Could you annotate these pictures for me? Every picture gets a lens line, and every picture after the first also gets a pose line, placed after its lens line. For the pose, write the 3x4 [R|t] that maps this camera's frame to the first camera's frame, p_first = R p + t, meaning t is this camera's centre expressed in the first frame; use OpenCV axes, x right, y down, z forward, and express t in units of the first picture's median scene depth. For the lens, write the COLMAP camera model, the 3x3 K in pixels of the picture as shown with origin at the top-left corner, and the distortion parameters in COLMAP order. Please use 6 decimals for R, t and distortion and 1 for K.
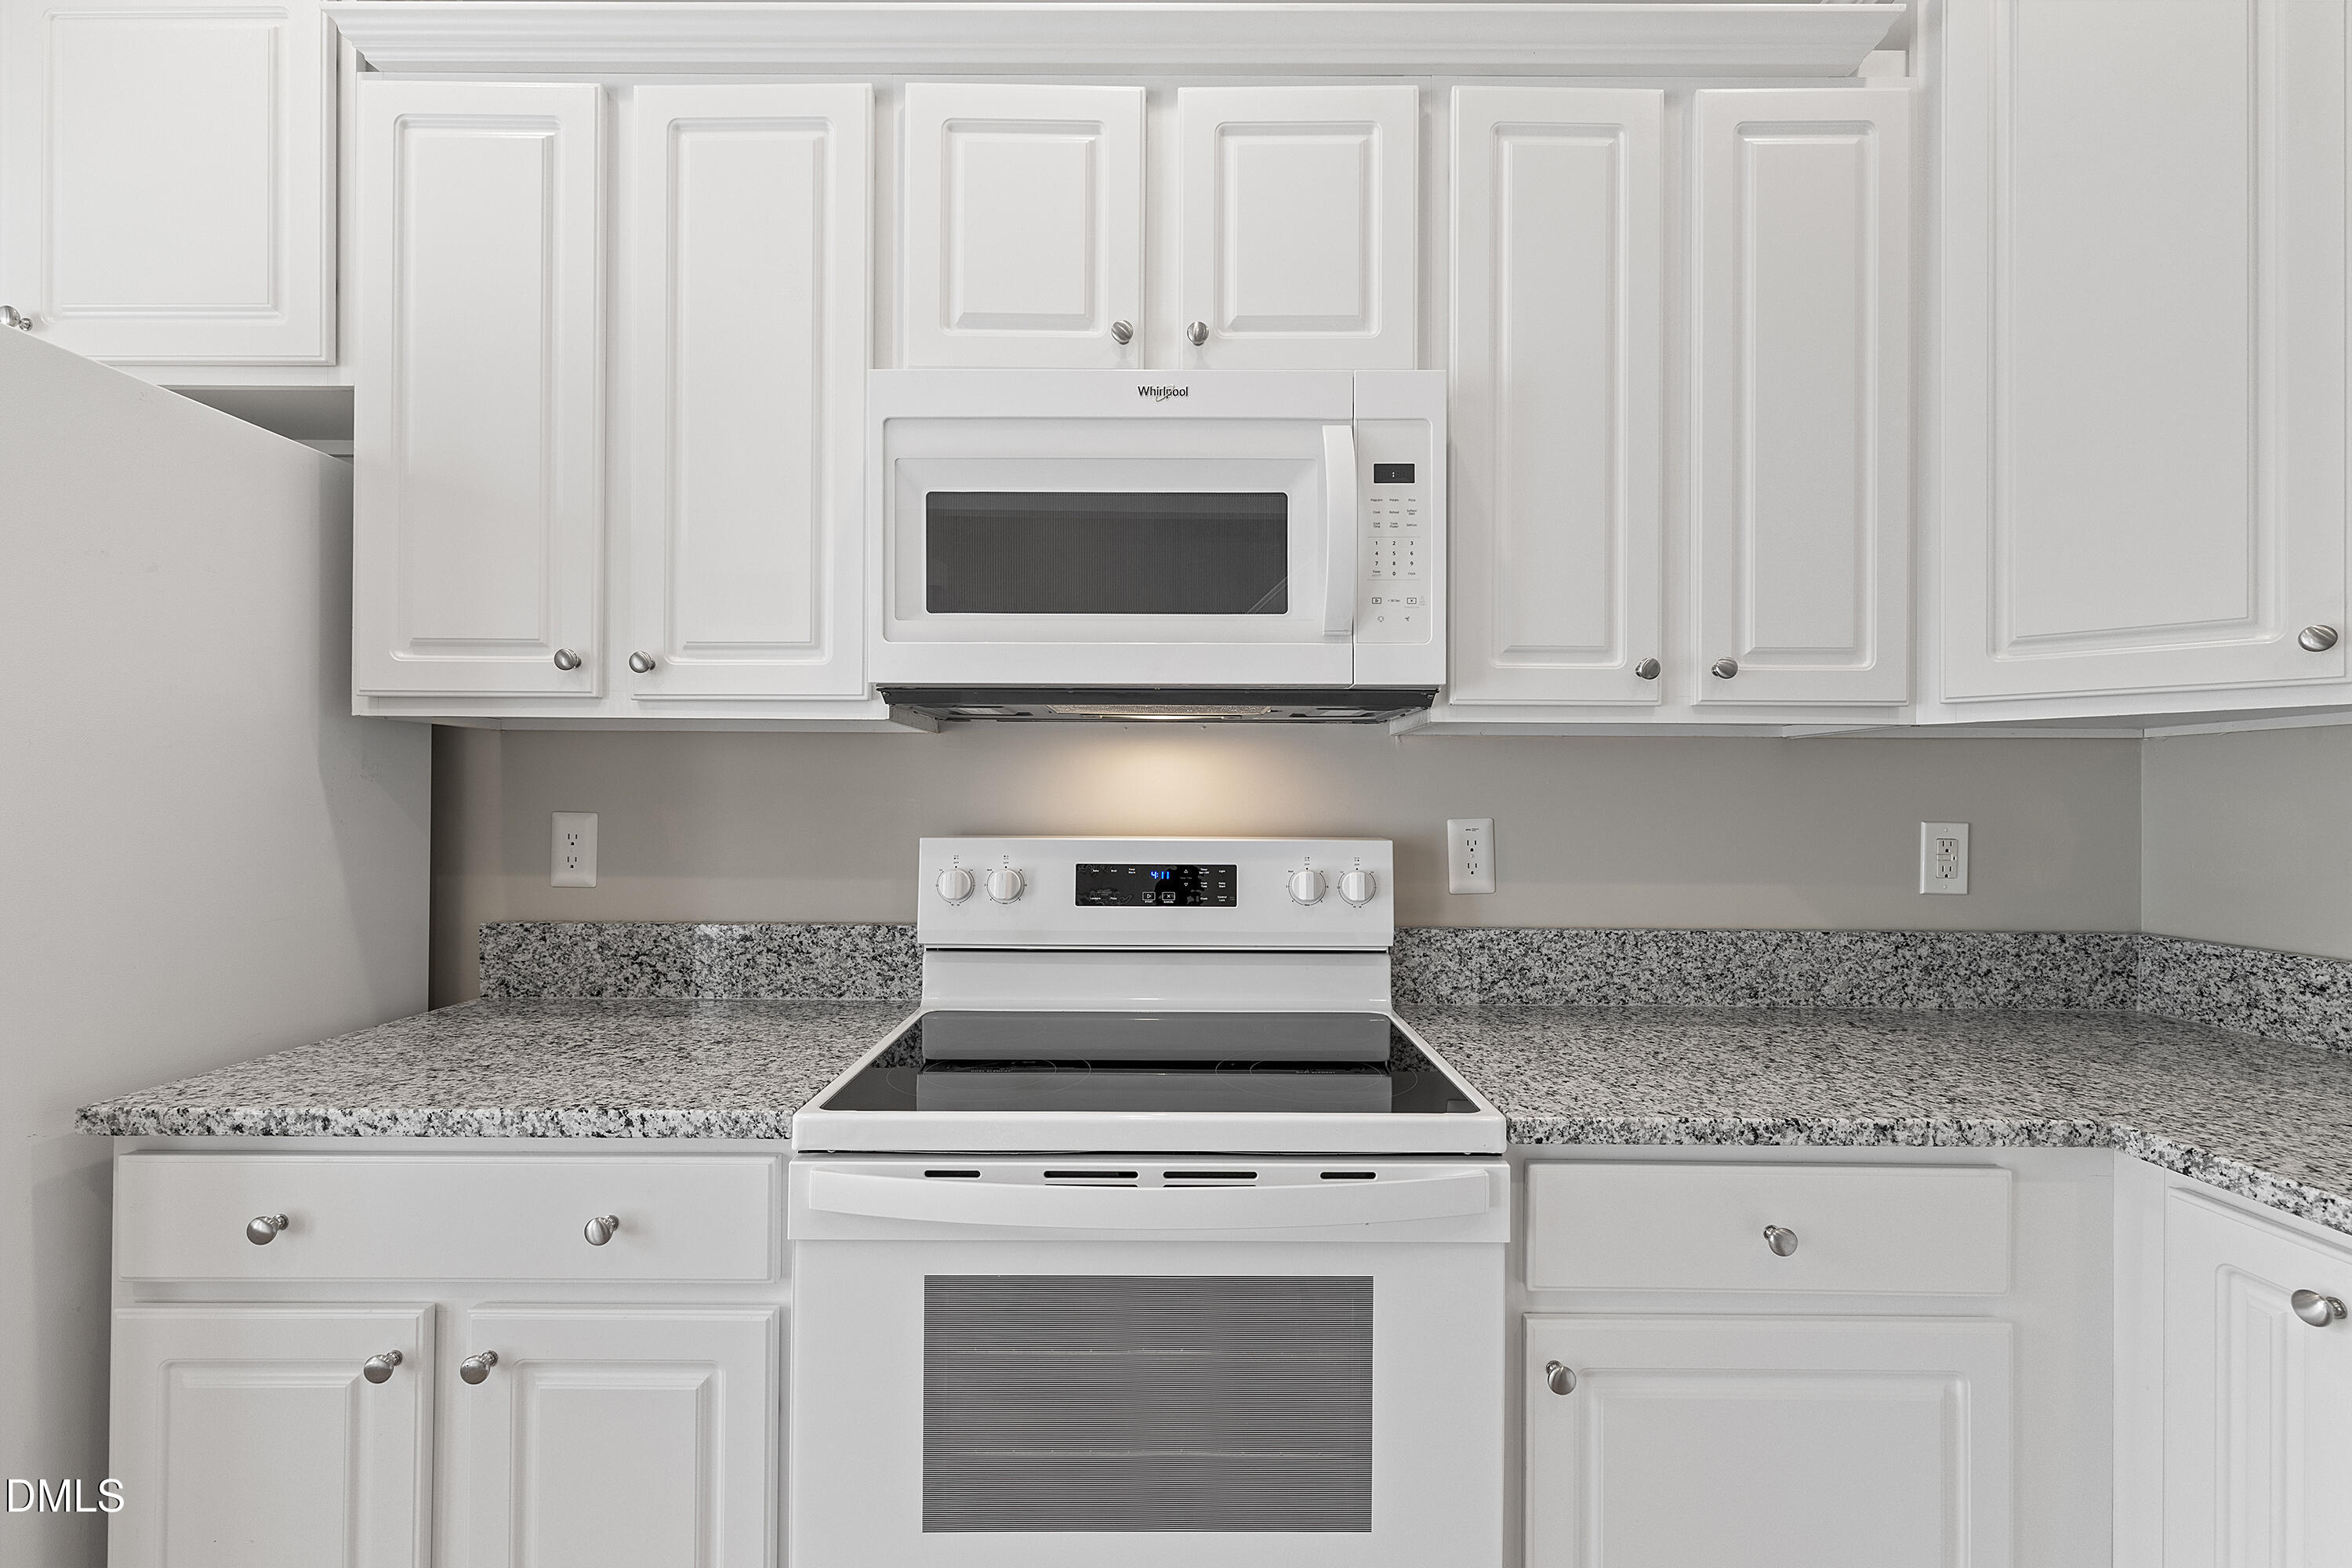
lens RADIAL K [[1016.8, 0, 1176.9], [0, 1016.8, 796.1], [0, 0, 1]] dist [-0.001130, 0.000751]
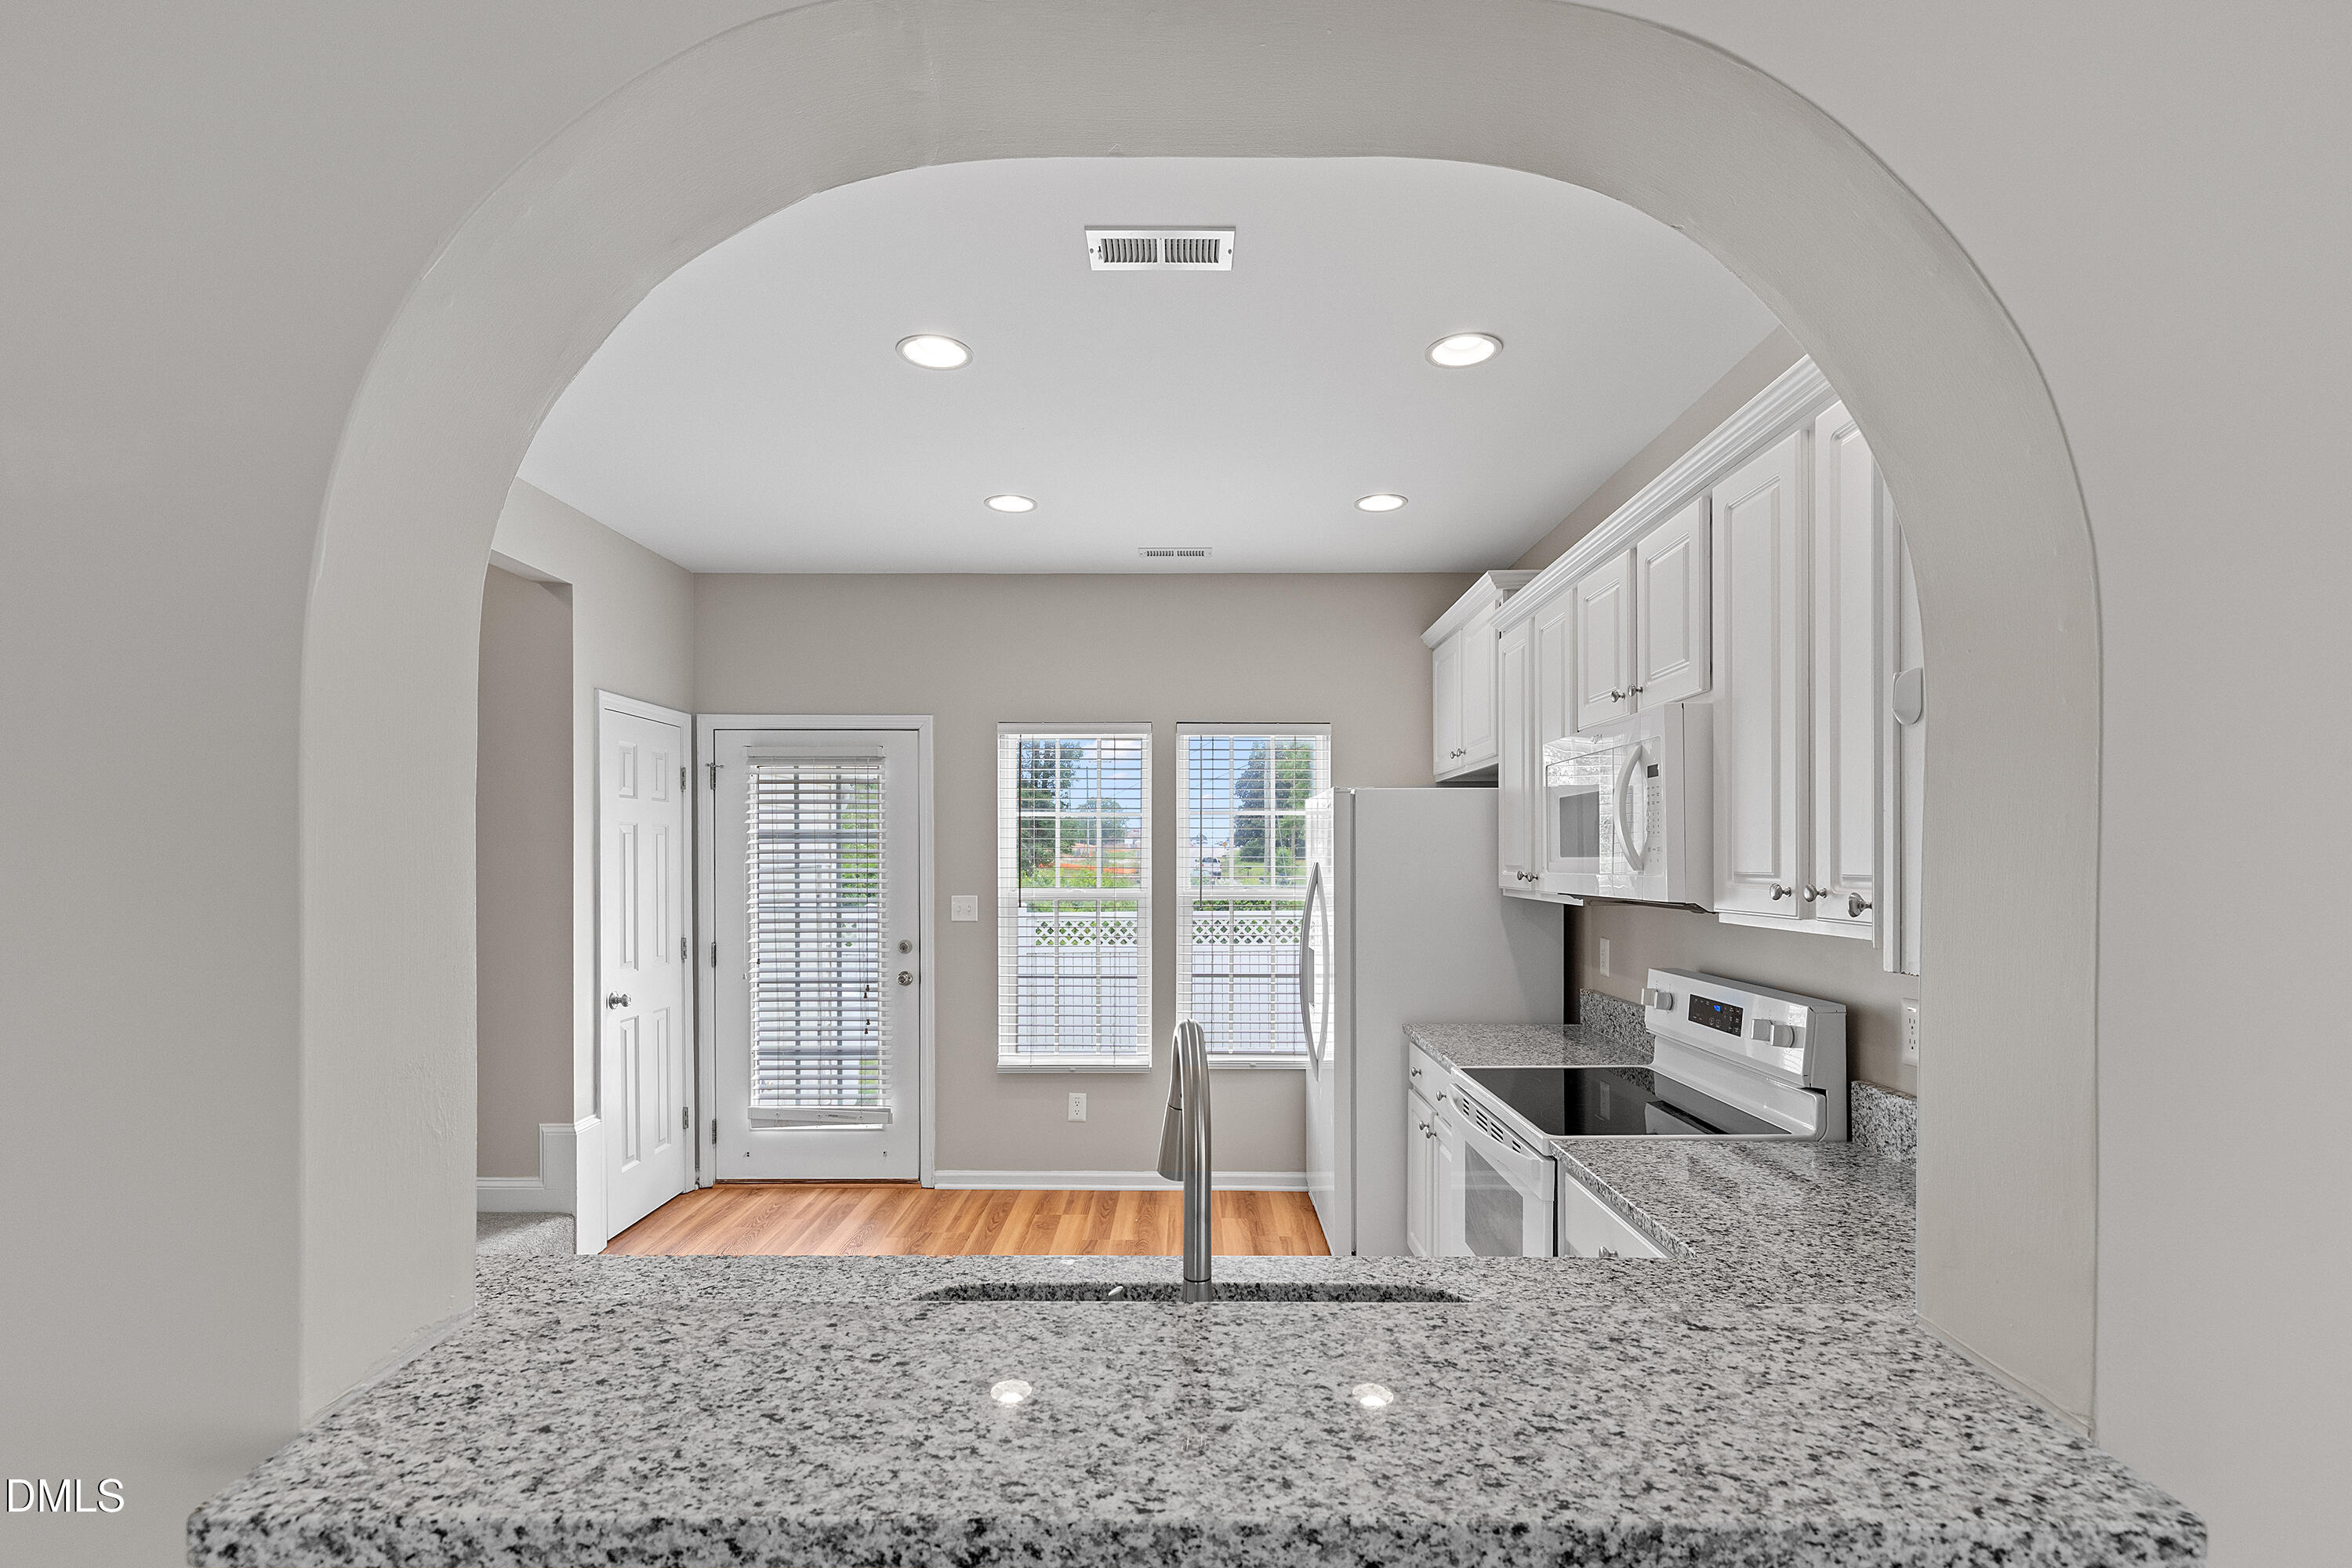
lens RADIAL K [[1066.7, 0, 1181.1], [0, 1066.7, 866.8], [0, 0, 1]] dist [0.000567, 0.000073]
pose [[-0.008530, 0.002507, -0.999960, 1.788692], [0.004481, 0.999987, 0.002469, -0.159461], [0.999954, -0.004459, -0.008541, 0.240599]]
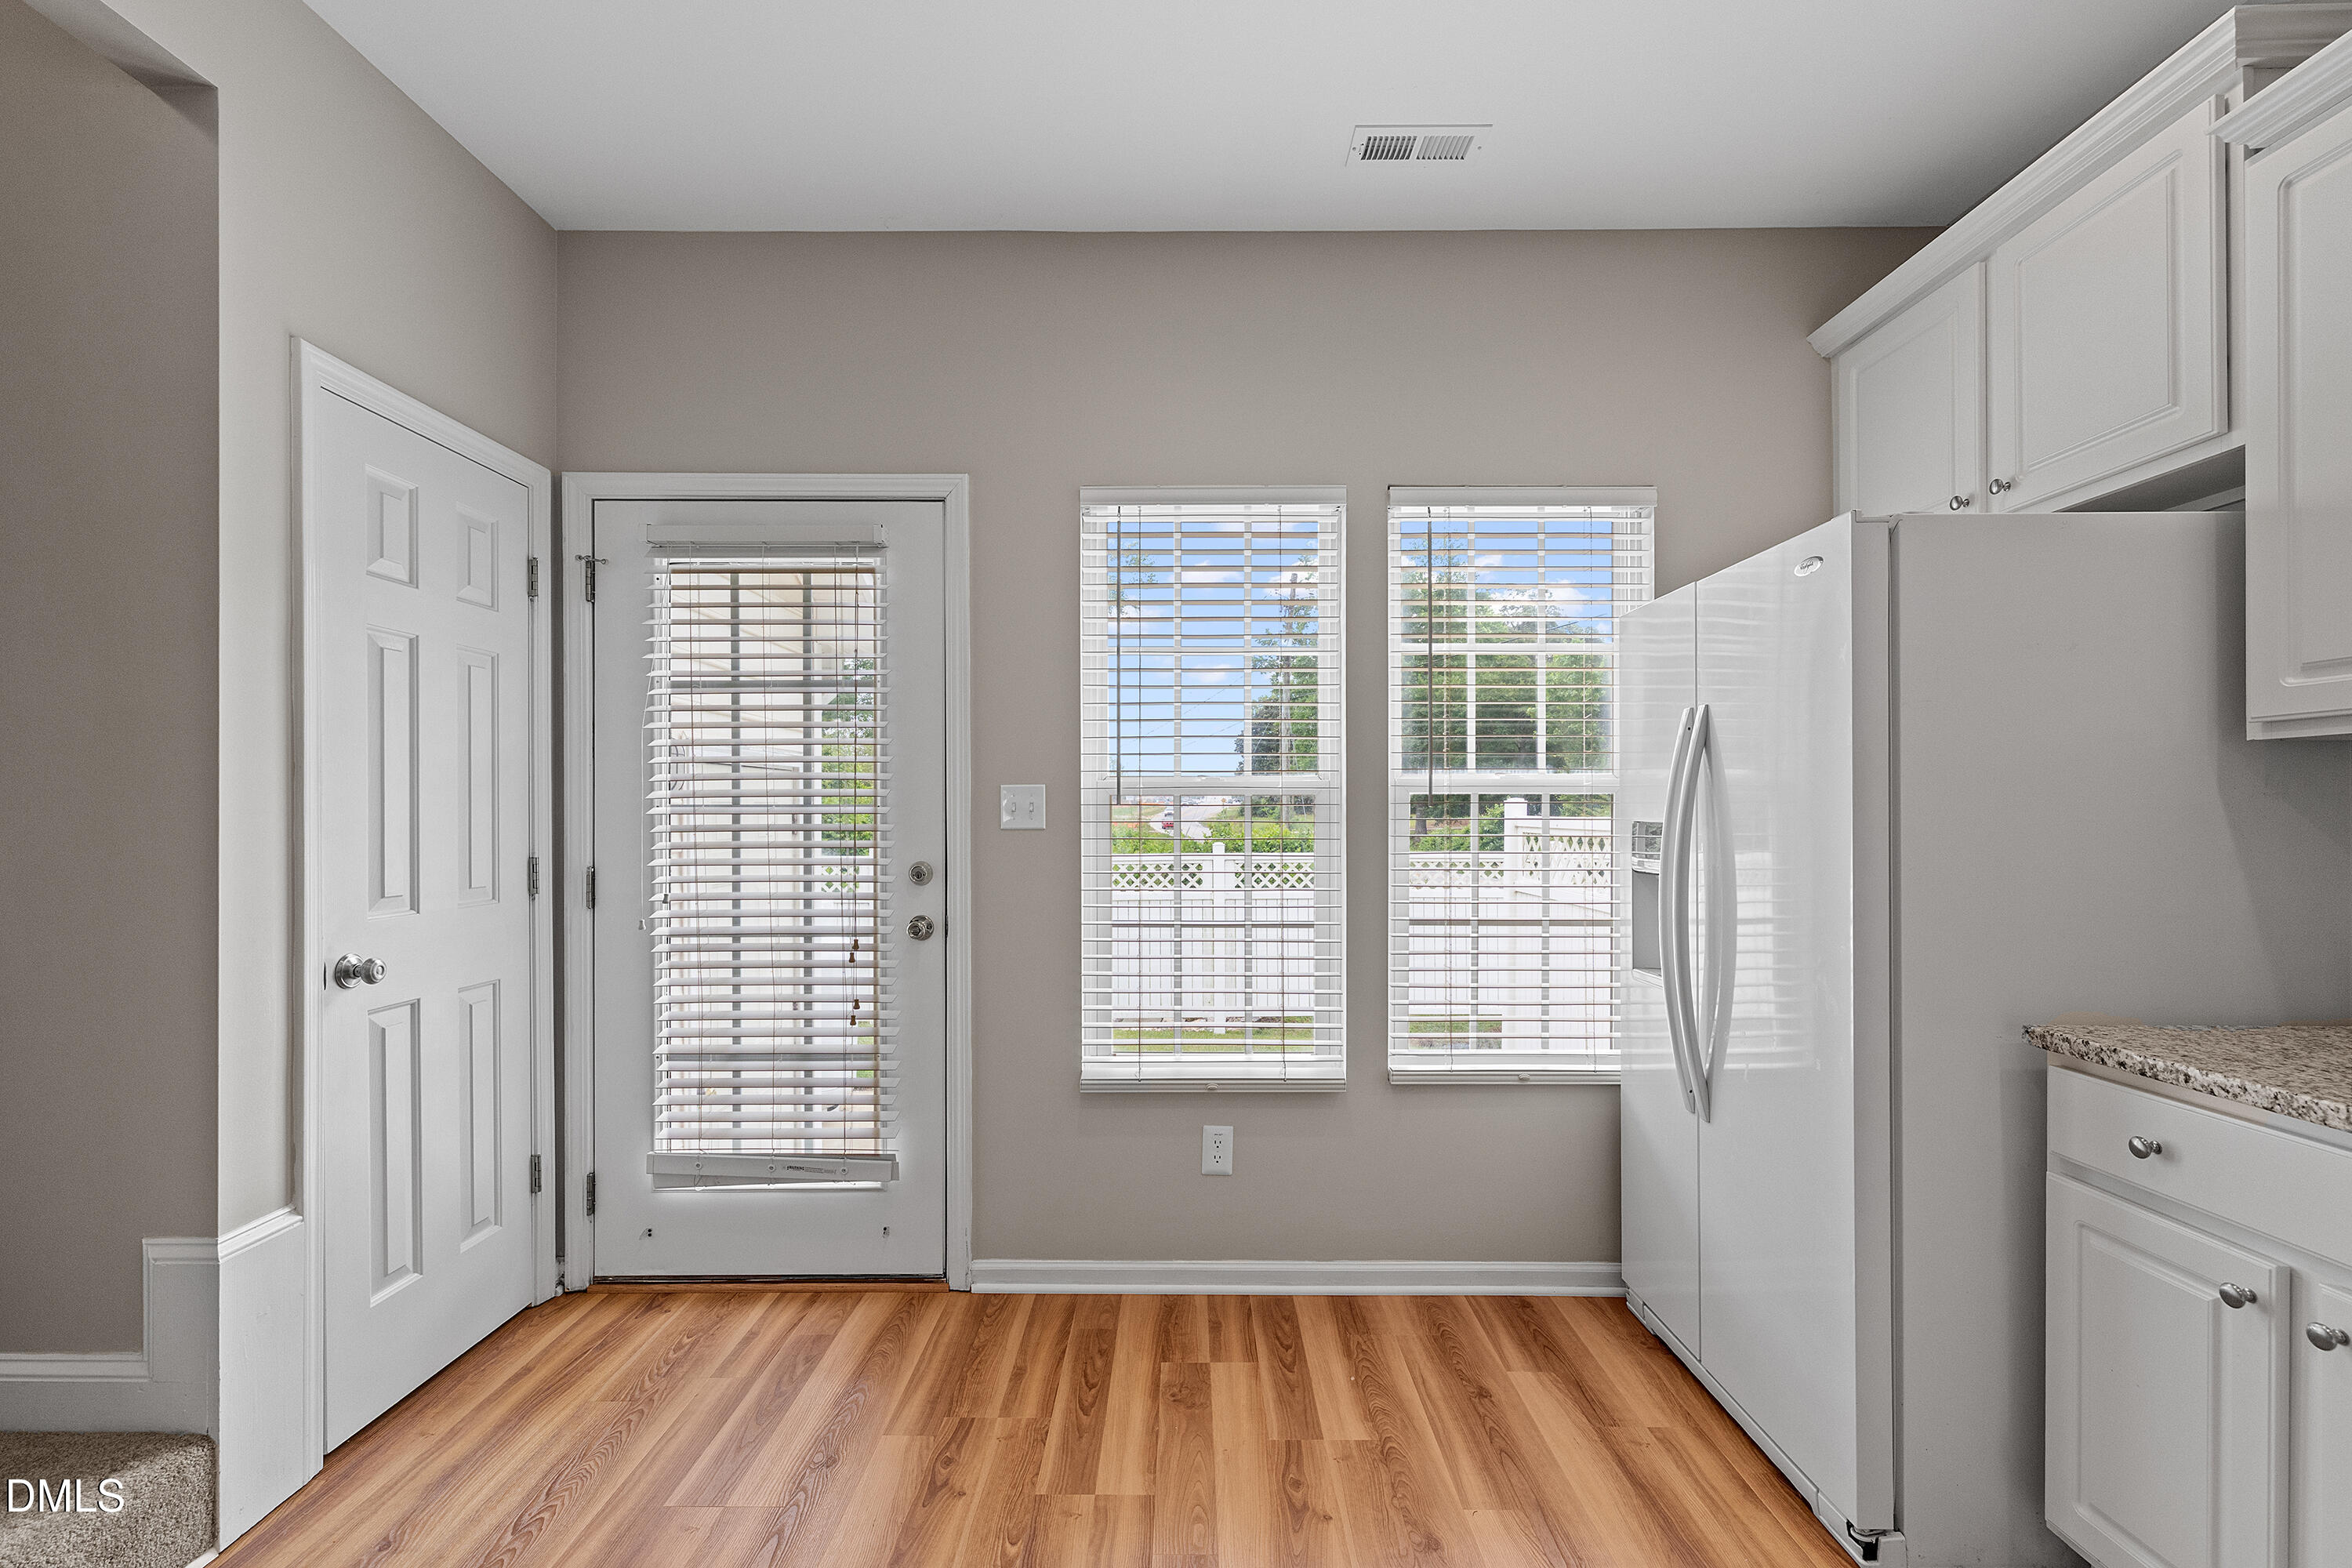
lens RADIAL K [[1025.6, 0, 1175.9], [0, 1025.6, 807.9], [0, 0, 1]] dist [-0.000718, 0.000280]
pose [[-0.013594, -0.011936, -0.999836, 0.329177], [0.006749, 0.999905, -0.012029, 0.000337], [0.999885, -0.006912, -0.013512, -0.161196]]
